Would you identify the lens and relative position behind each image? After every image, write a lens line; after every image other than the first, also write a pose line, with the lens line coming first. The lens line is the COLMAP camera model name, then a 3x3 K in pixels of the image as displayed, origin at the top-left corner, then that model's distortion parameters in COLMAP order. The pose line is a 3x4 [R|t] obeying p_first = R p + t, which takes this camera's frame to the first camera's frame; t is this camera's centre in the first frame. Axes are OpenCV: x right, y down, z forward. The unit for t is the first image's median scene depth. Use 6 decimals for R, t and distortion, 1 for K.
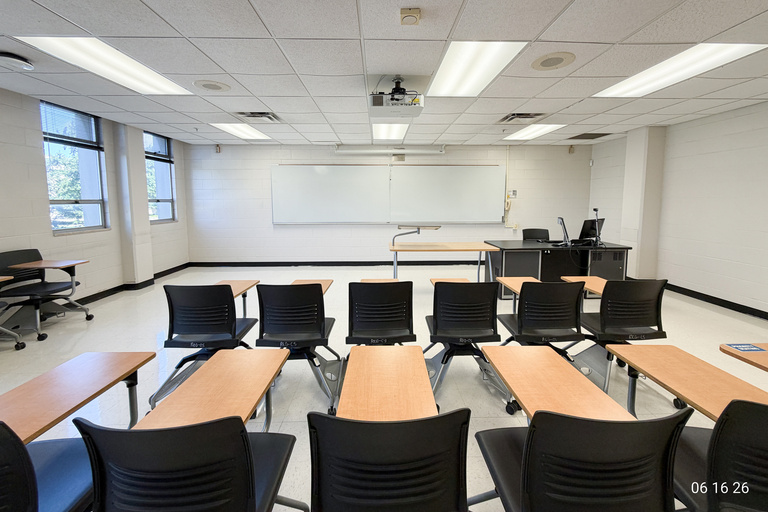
lens RADIAL K [[305.1, 0, 388.4], [0, 305.1, 232.1], [0, 0, 1]] dist [-0.000577, -0.000080]
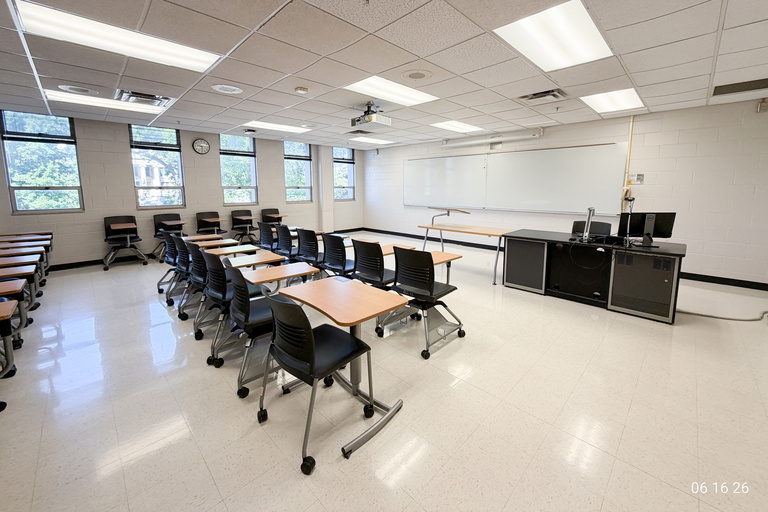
lens RADIAL K [[300.8, 0, 393.7], [0, 300.8, 246.3], [0, 0, 1]] dist [0.002434, 0.000112]
pose [[0.698230, 0.139416, -0.702167, 0.726461], [-0.074169, 0.989663, 0.122746, -0.005664], [0.712021, -0.033626, 0.701352, 0.025810]]
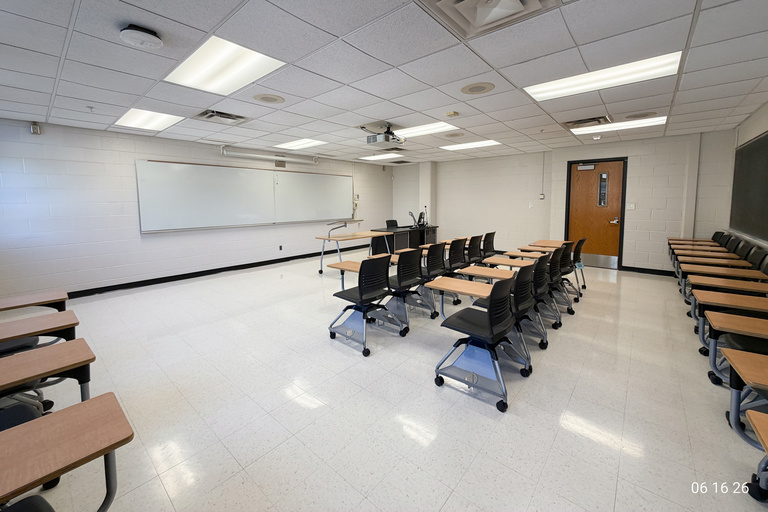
lens RADIAL K [[303.5, 0, 387.2], [0, 303.5, 224.4], [0, 0, 1]] dist [0.000303, 0.000088]
pose [[0.669830, -0.061077, 0.739999, -0.695698], [0.085816, 0.996301, 0.004552, 0.002886], [-0.737539, 0.060454, 0.672593, -0.015757]]
